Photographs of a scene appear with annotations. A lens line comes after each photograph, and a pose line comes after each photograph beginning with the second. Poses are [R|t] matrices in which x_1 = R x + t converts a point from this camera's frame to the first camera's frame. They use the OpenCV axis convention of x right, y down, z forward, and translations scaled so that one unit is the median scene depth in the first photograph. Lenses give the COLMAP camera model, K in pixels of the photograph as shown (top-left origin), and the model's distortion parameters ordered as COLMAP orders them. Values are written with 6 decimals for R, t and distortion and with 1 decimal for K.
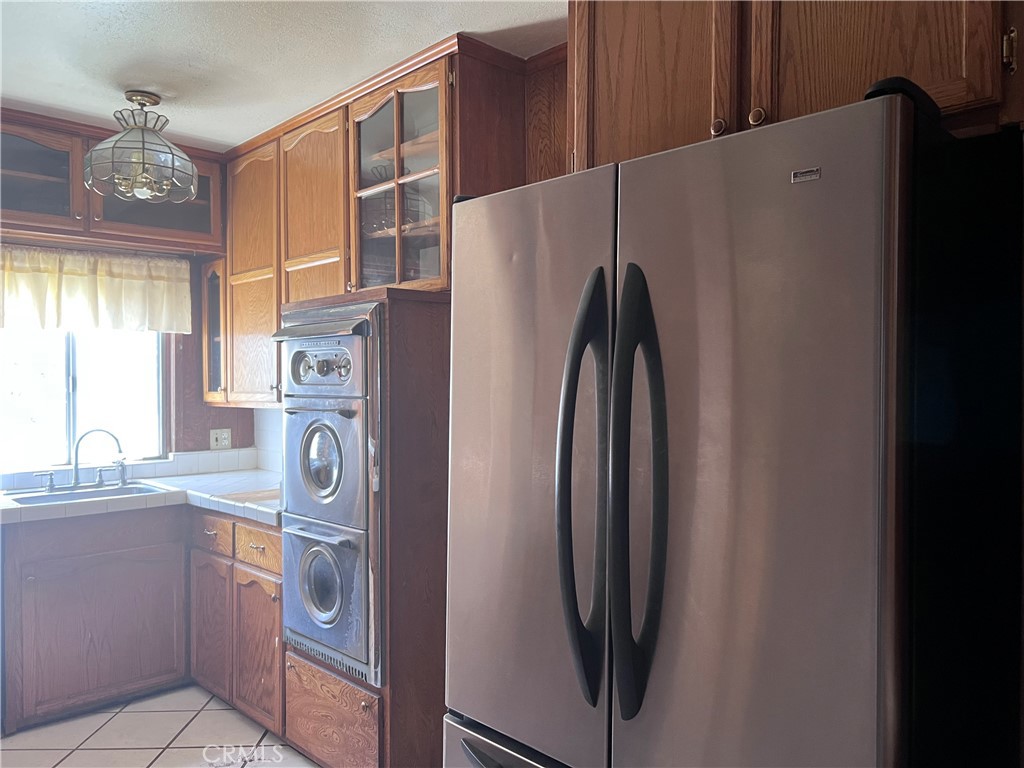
lens RADIAL K [[777.9, 0, 521.3], [0, 777.9, 386.3], [0, 0, 1]] dist [0.044983, -0.039485]
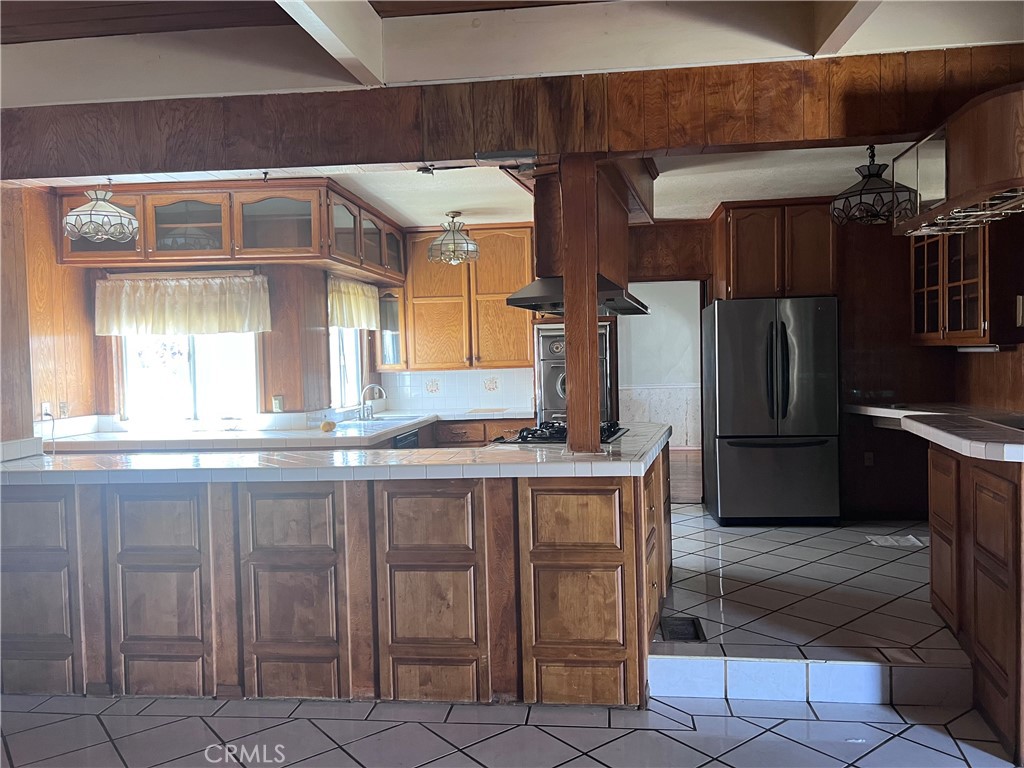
lens RADIAL K [[777.9, 0, 515.2], [0, 777.9, 380.0], [0, 0, 1]] dist [0.044983, -0.039485]
pose [[0.769342, -0.040279, 0.637567, -1.423757], [0.026656, 0.999165, 0.030958, -0.002538], [-0.638281, -0.006822, 0.769773, -0.553631]]
